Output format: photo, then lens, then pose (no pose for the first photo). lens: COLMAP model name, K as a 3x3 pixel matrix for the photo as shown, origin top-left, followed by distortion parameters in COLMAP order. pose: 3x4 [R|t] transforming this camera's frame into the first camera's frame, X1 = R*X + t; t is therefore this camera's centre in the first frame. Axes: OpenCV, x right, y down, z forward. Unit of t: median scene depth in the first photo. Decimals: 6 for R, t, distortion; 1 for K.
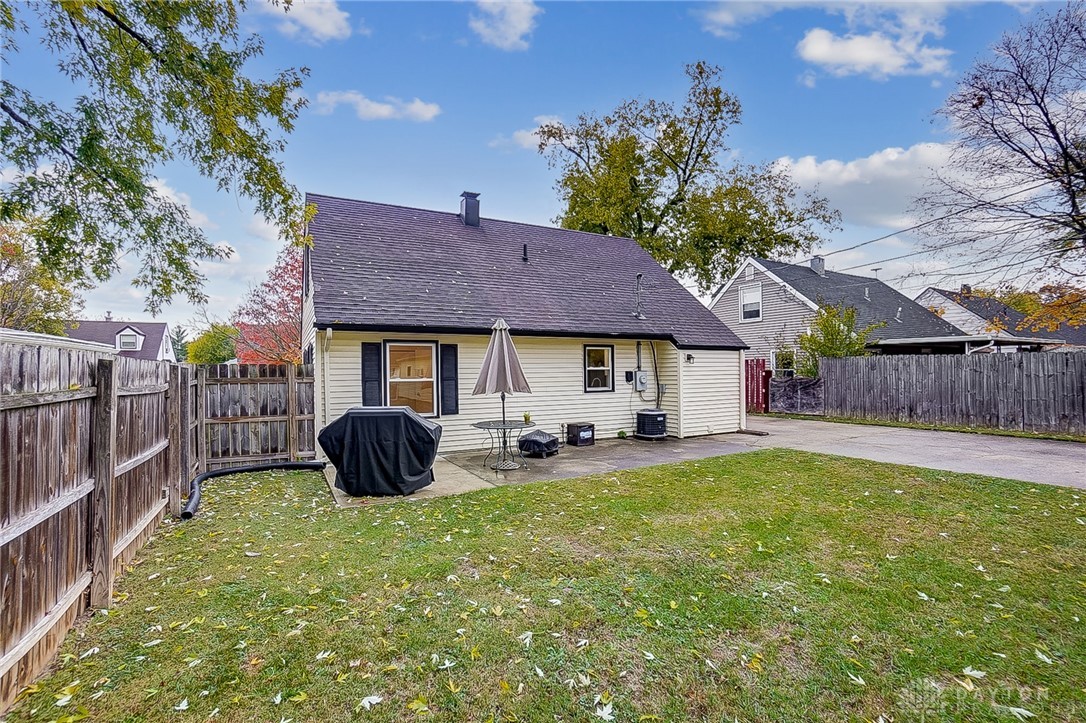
lens RADIAL K [[486.7, 0, 549.9], [0, 486.7, 364.8], [0, 0, 1]] dist [-0.042321, 0.002224]
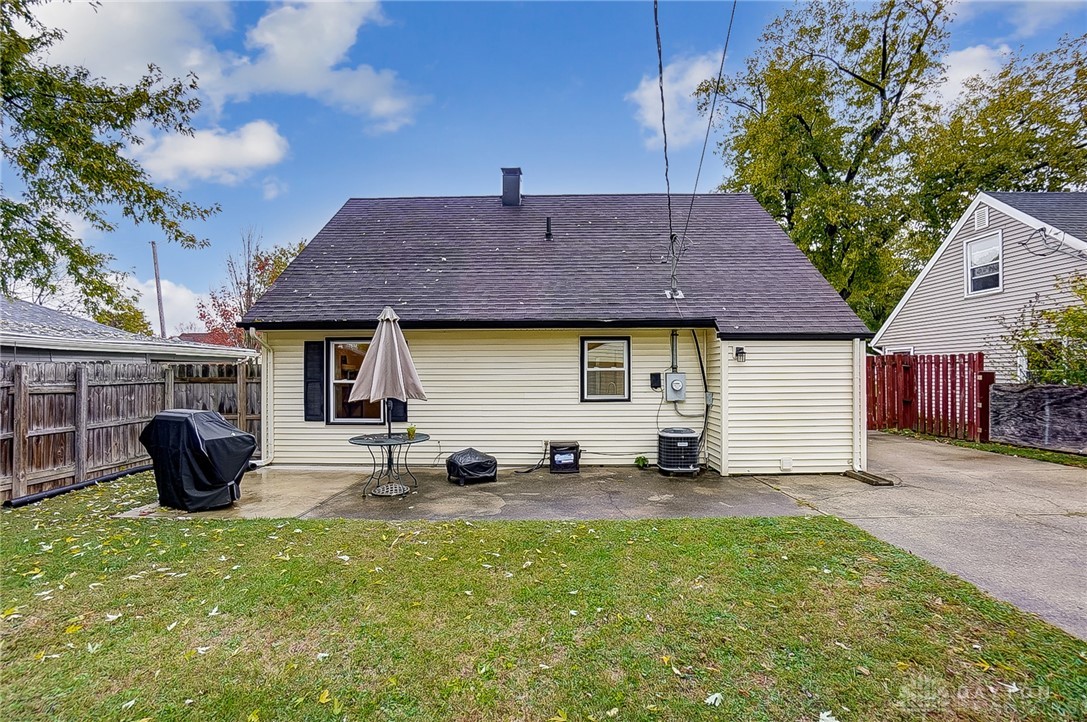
lens RADIAL K [[487.1, 0, 551.7], [0, 487.1, 363.2], [0, 0, 1]] dist [-0.042321, 0.002224]
pose [[0.869537, -0.004591, -0.493846, 0.391391], [0.003052, 0.999988, -0.003924, 0.001369], [0.493858, 0.001905, 0.869540, 0.318743]]
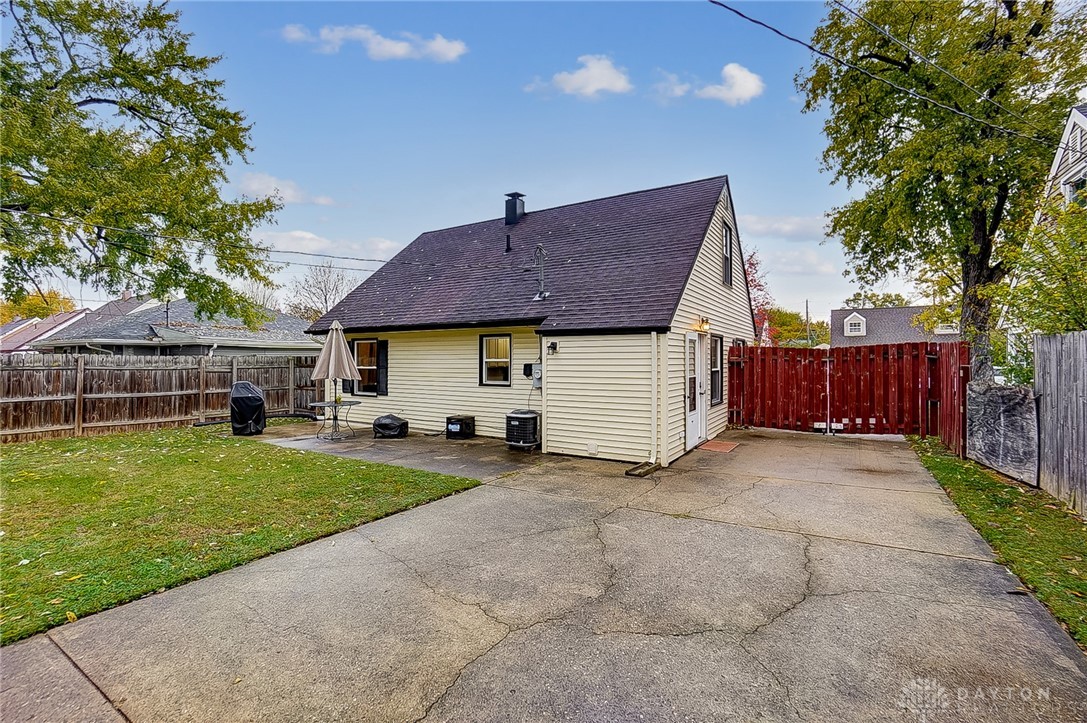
lens RADIAL K [[487.1, 0, 546.9], [0, 487.1, 350.7], [0, 0, 1]] dist [-0.042321, 0.002224]
pose [[0.488807, -0.005079, -0.872377, 0.942376], [0.008164, 0.999966, -0.001248, -0.007961], [0.872354, -0.006512, 0.488832, 0.633335]]
